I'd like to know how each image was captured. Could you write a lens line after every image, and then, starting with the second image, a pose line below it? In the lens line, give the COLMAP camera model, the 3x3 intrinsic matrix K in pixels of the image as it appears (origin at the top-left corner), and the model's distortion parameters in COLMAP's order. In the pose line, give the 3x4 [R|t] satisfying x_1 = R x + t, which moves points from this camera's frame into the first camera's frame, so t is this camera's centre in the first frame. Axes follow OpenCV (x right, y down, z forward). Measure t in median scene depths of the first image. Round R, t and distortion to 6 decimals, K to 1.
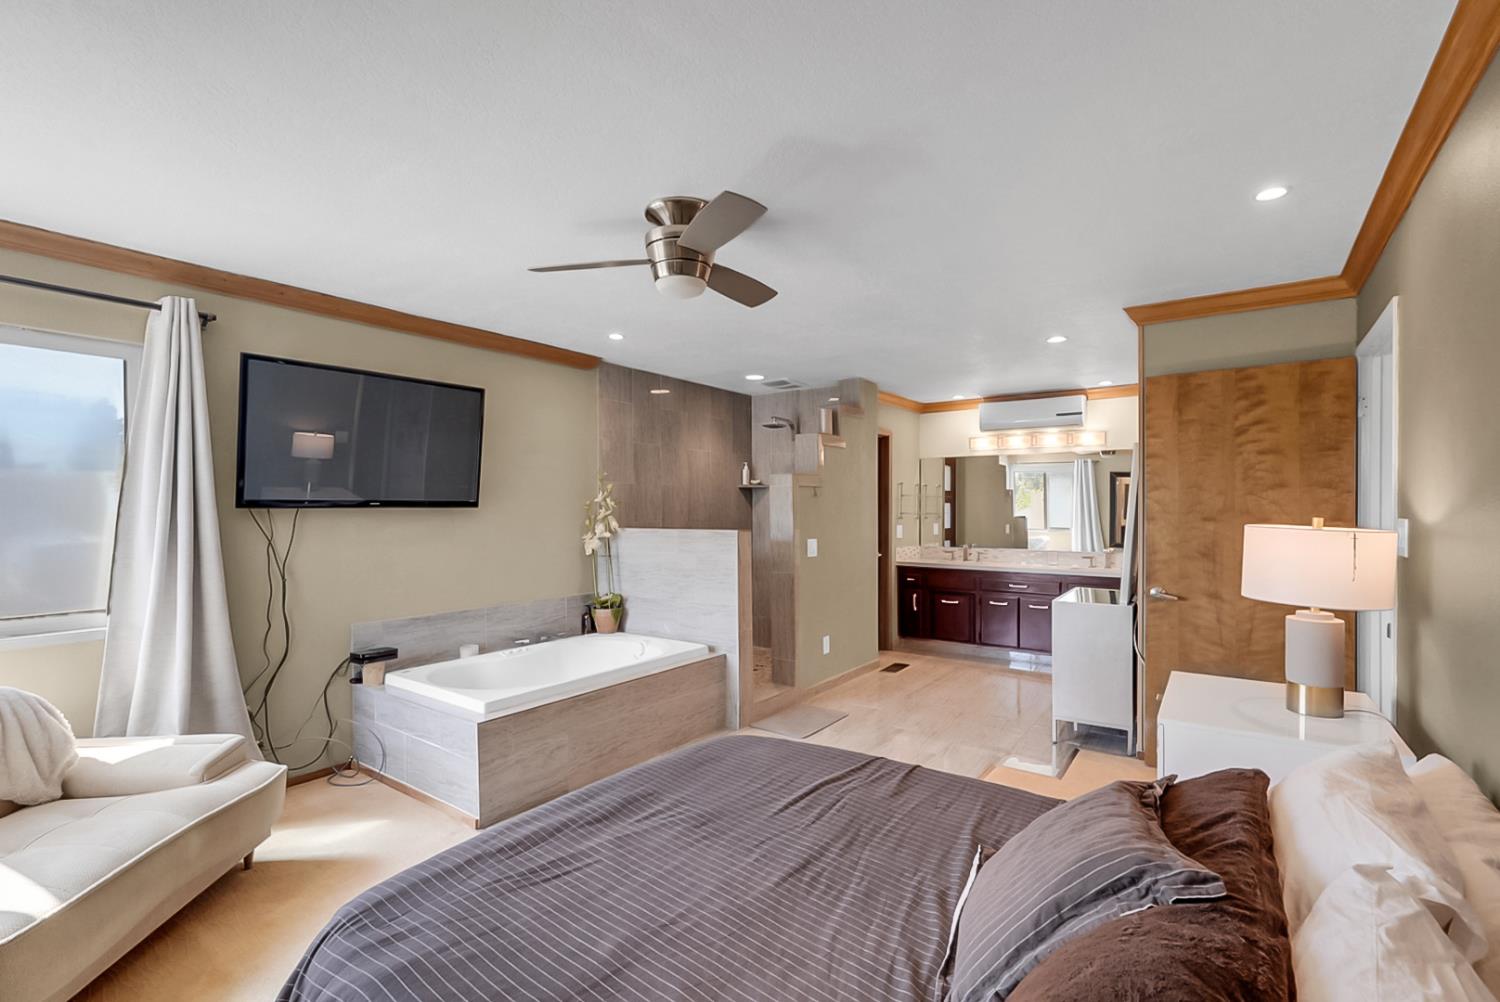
lens RADIAL K [[630.8, 0, 744.6], [0, 630.8, 506.5], [0, 0, 1]] dist [0.002326, 0.000000]
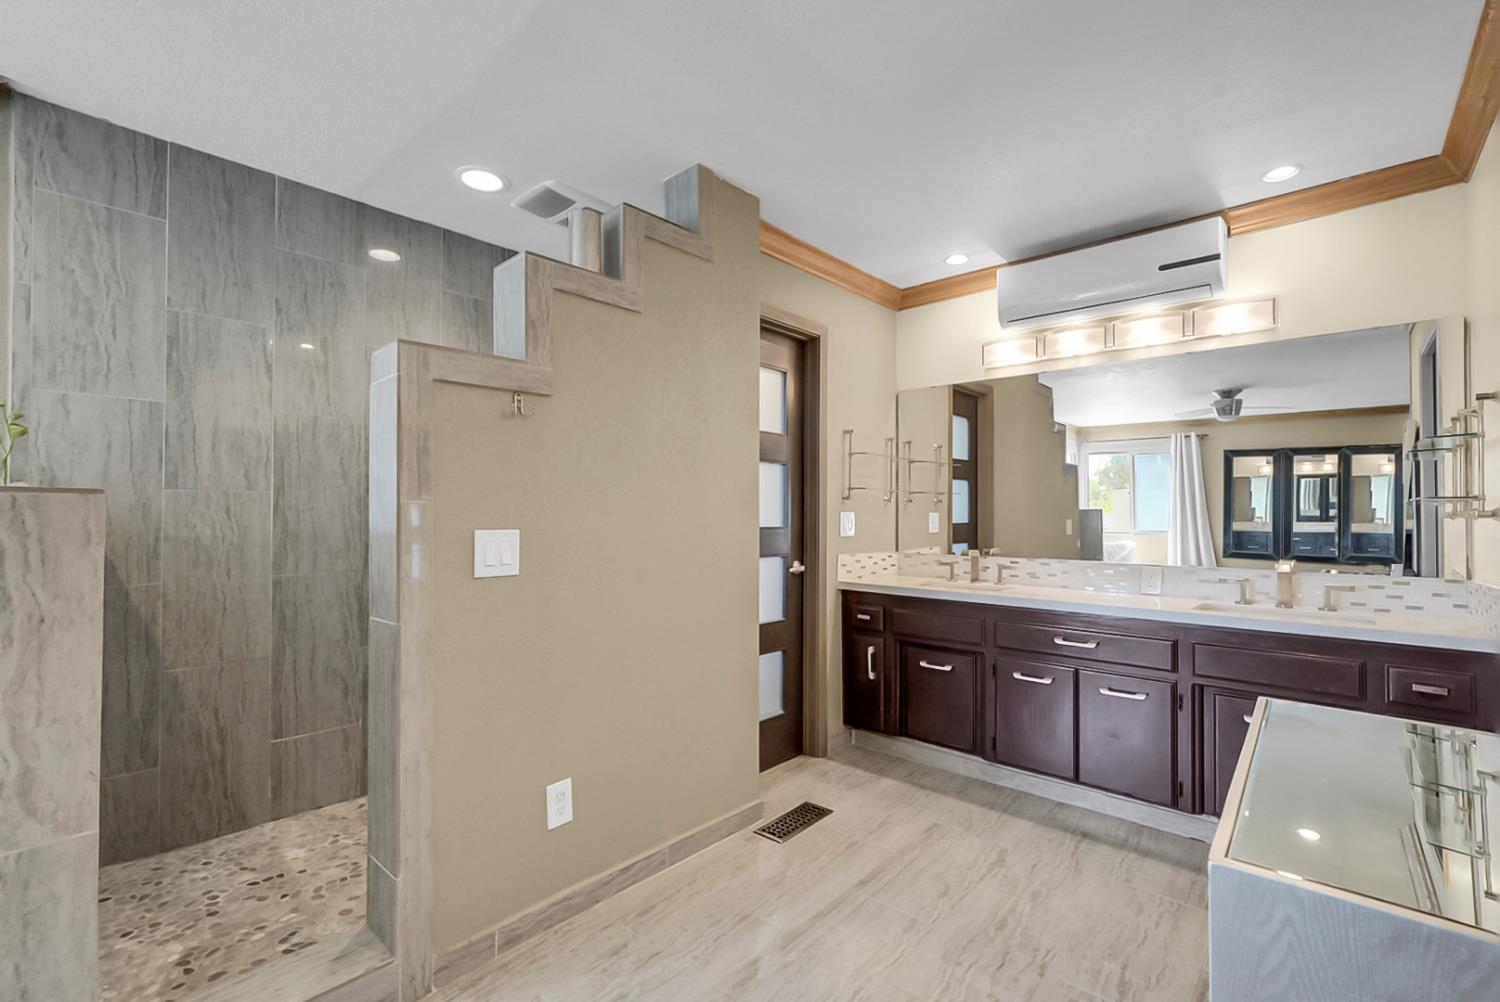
lens RADIAL K [[671.3, 0, 754.4], [0, 671.3, 498.7], [0, 0, 1]] dist [-0.003214, 0.000915]
pose [[0.998120, 0.002607, -0.061240, 0.204832], [-0.003758, 0.999818, -0.018697, 0.029505], [0.061180, 0.018892, 0.997948, 0.443670]]
